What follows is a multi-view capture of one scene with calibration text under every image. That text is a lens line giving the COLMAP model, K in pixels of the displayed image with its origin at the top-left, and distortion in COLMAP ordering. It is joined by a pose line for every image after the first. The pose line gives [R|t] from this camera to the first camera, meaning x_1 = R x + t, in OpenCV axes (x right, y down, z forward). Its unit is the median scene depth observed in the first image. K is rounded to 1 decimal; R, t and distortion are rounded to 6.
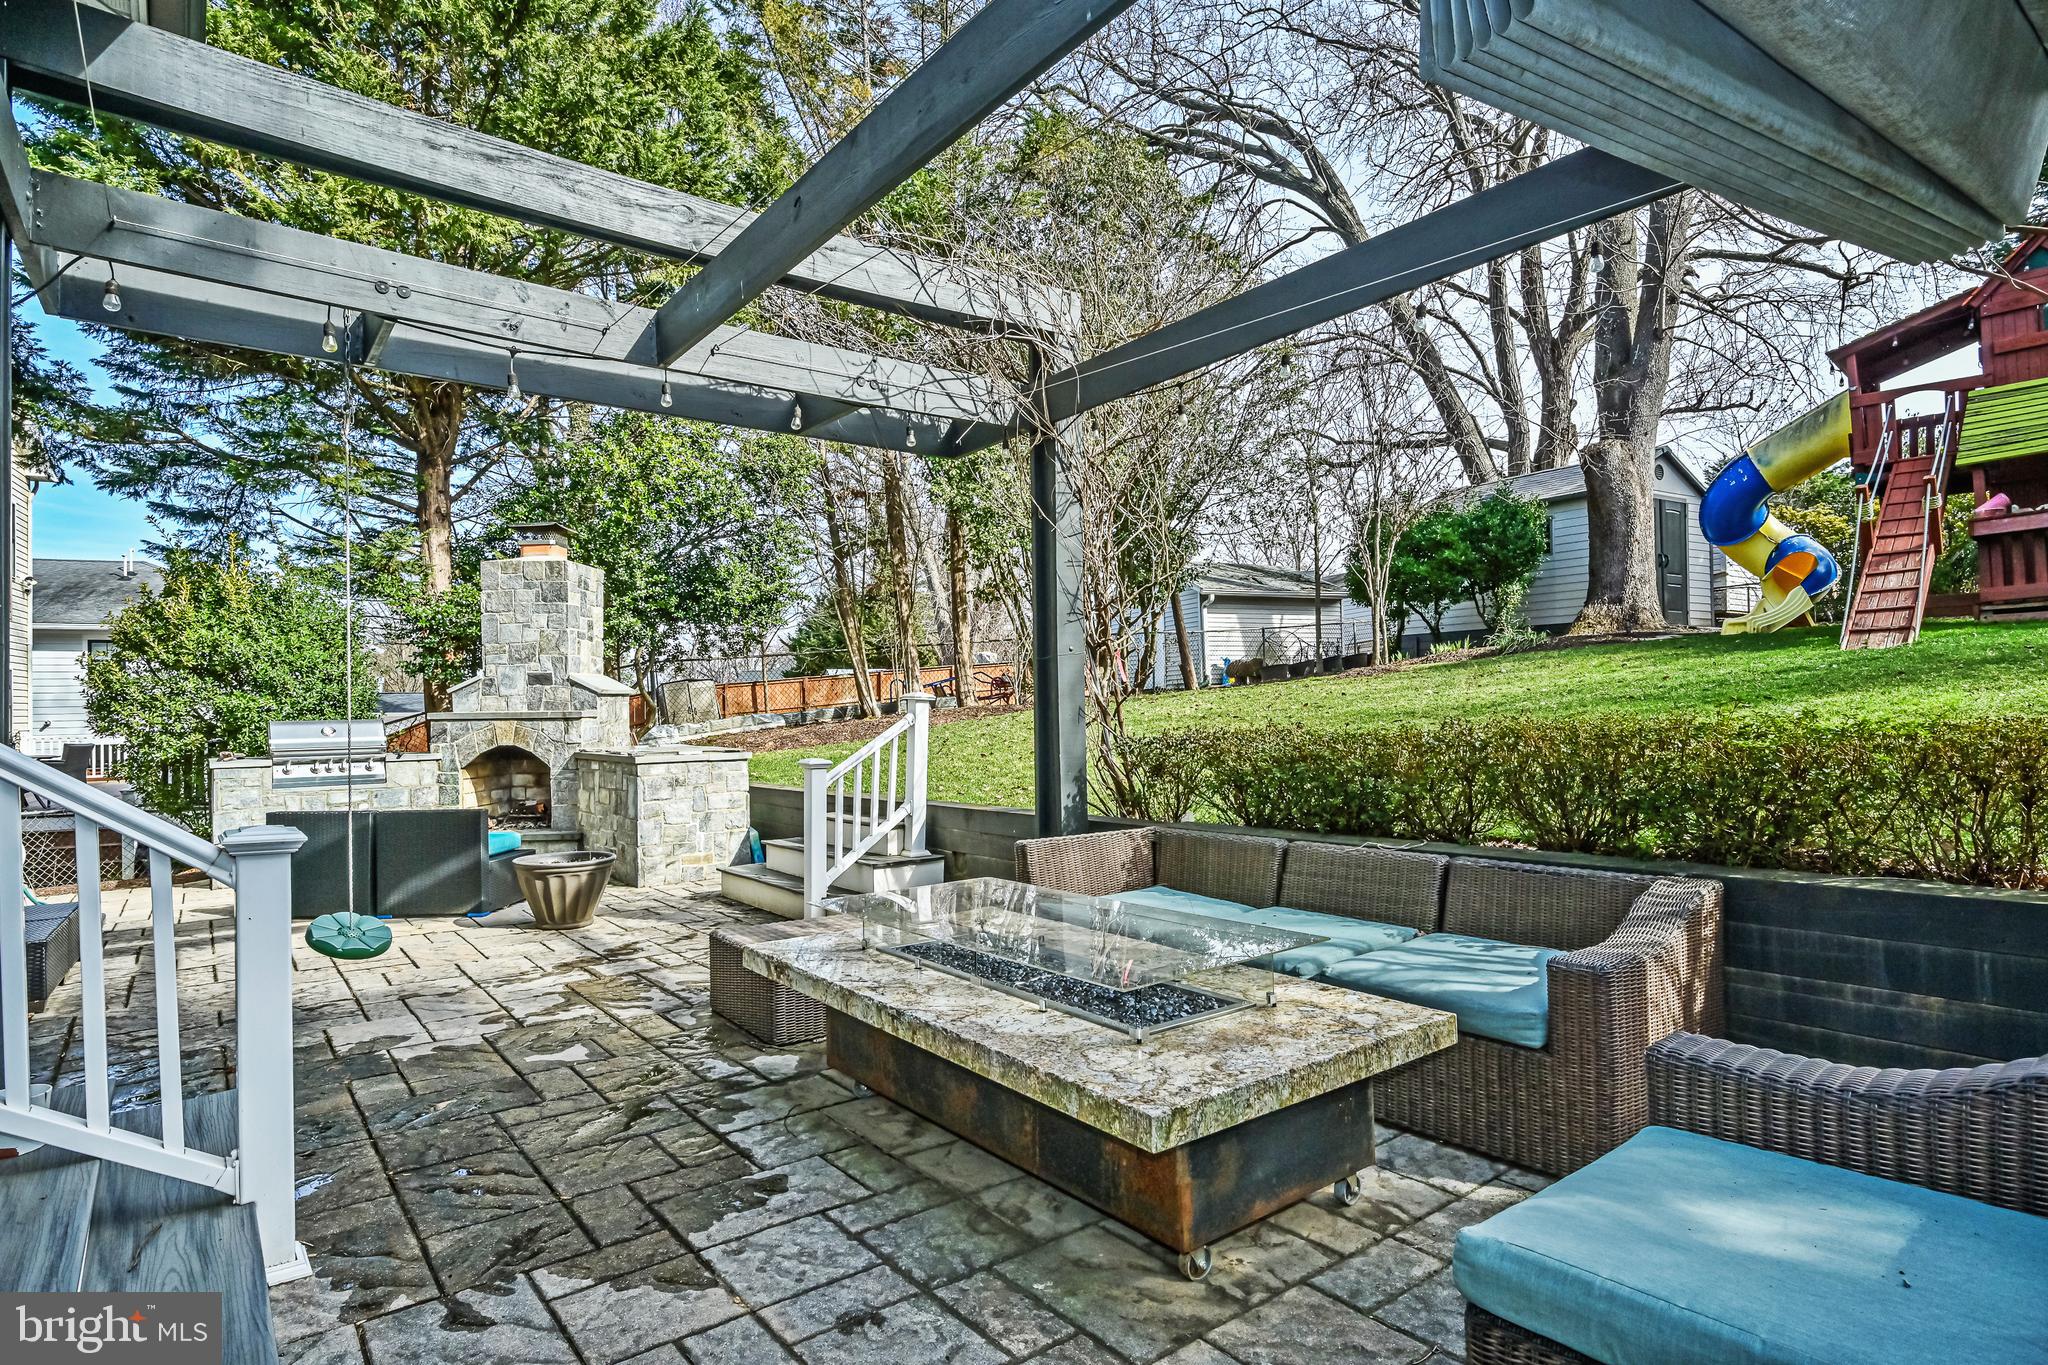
lens RADIAL K [[1039.1, 0, 1029.7], [0, 1039.1, 684.0], [0, 0, 1]] dist [-0.003863, -0.000405]
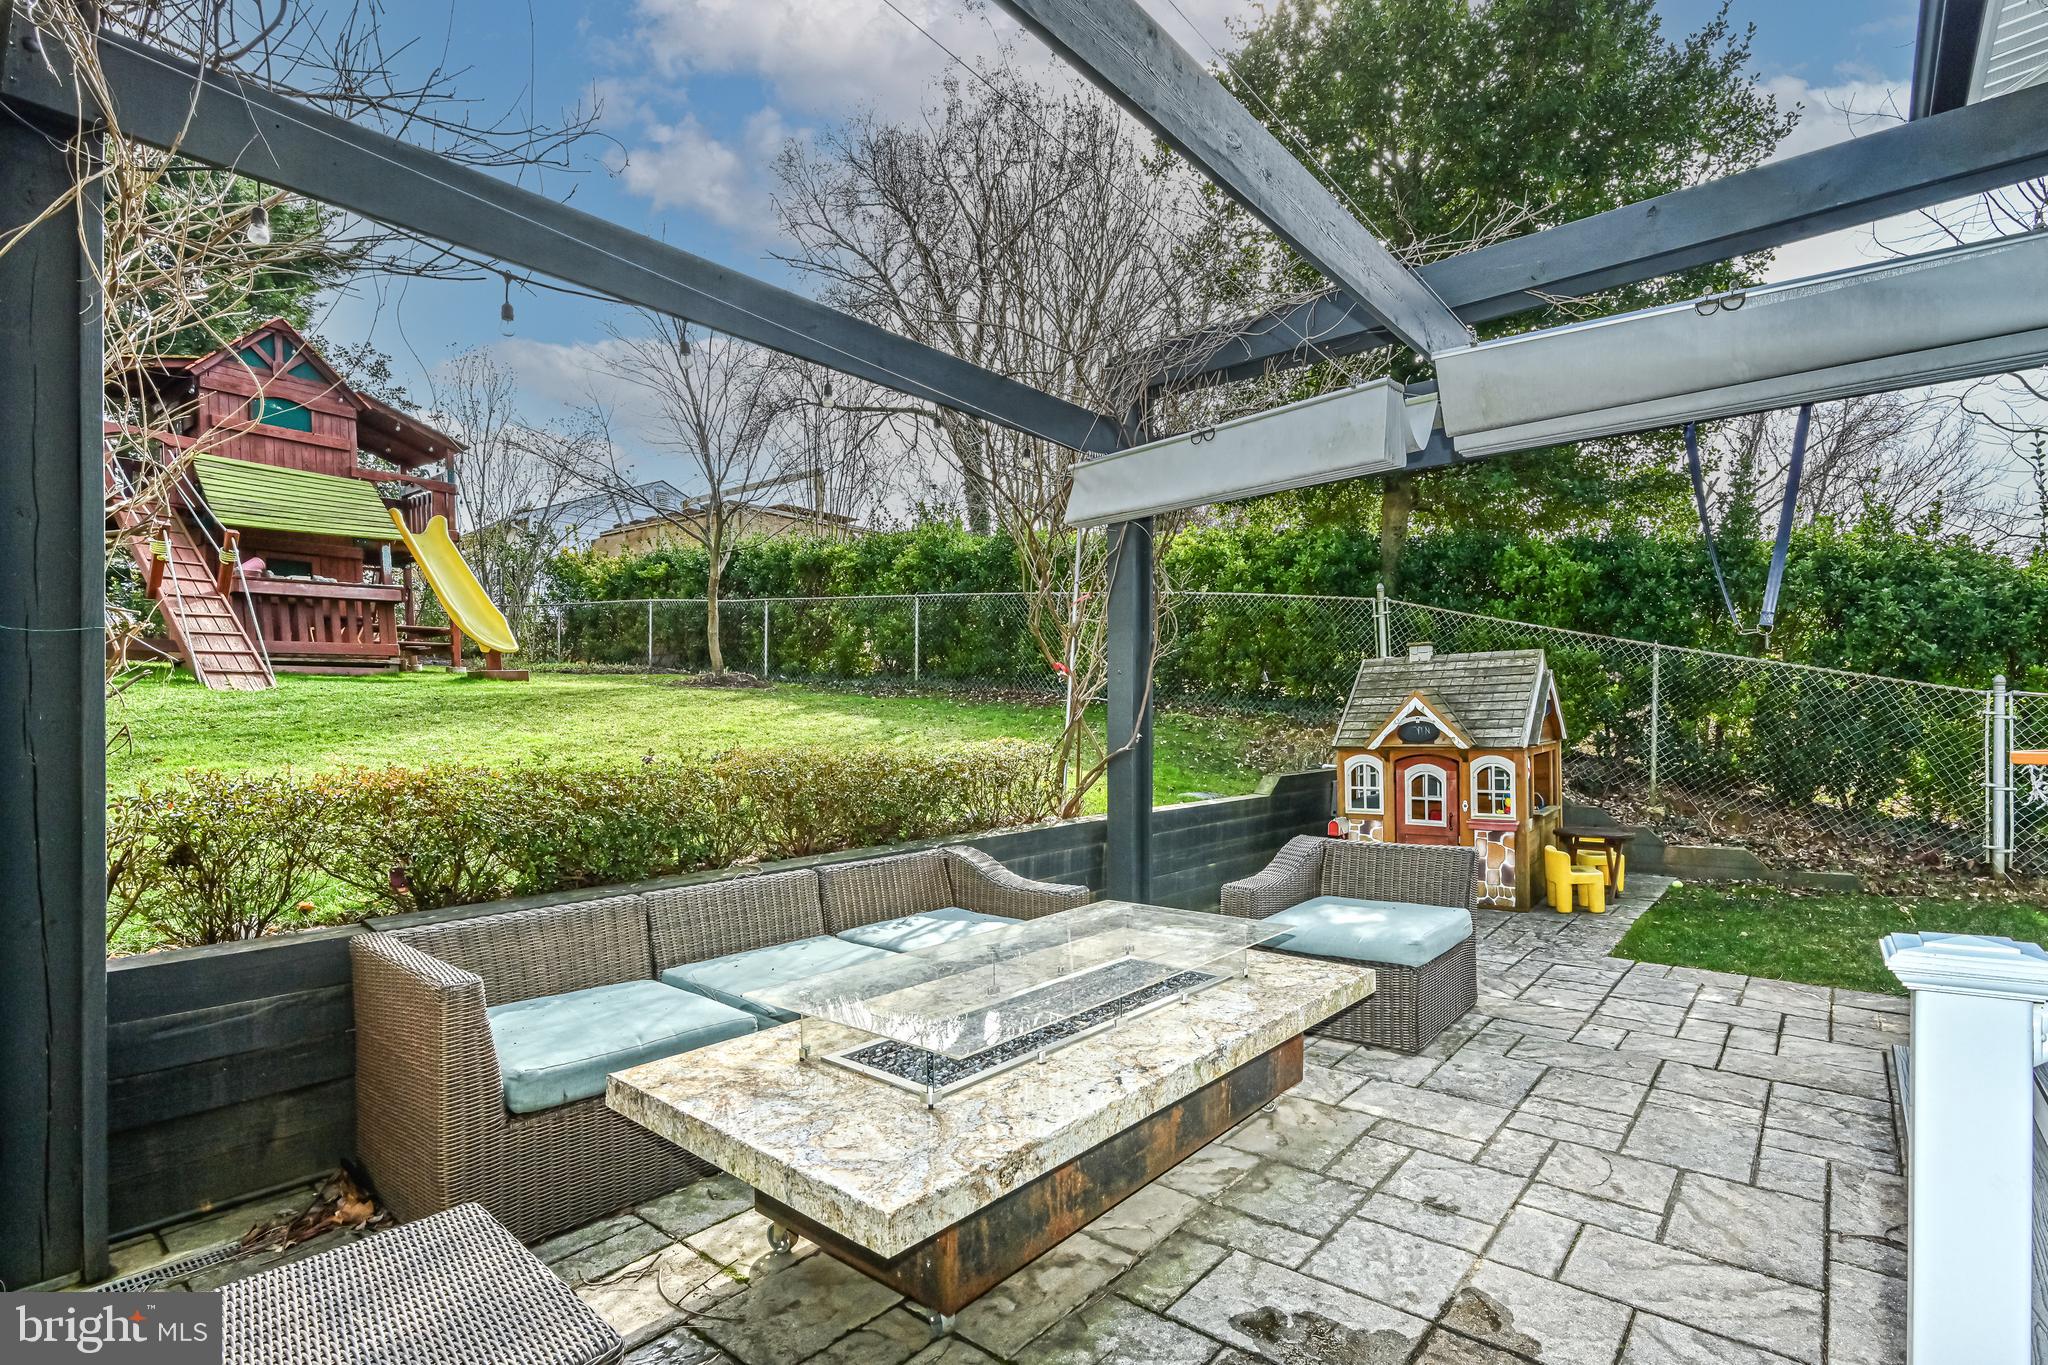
lens RADIAL K [[970.7, 0, 1029.7], [0, 970.7, 702.3], [0, 0, 1]] dist [0.003428, 0.000333]
pose [[-0.188057, 0.037683, 0.981435, -1.035857], [-0.011447, 0.999112, -0.040555, 0.029736], [-0.982091, -0.018861, -0.187458, 1.402552]]
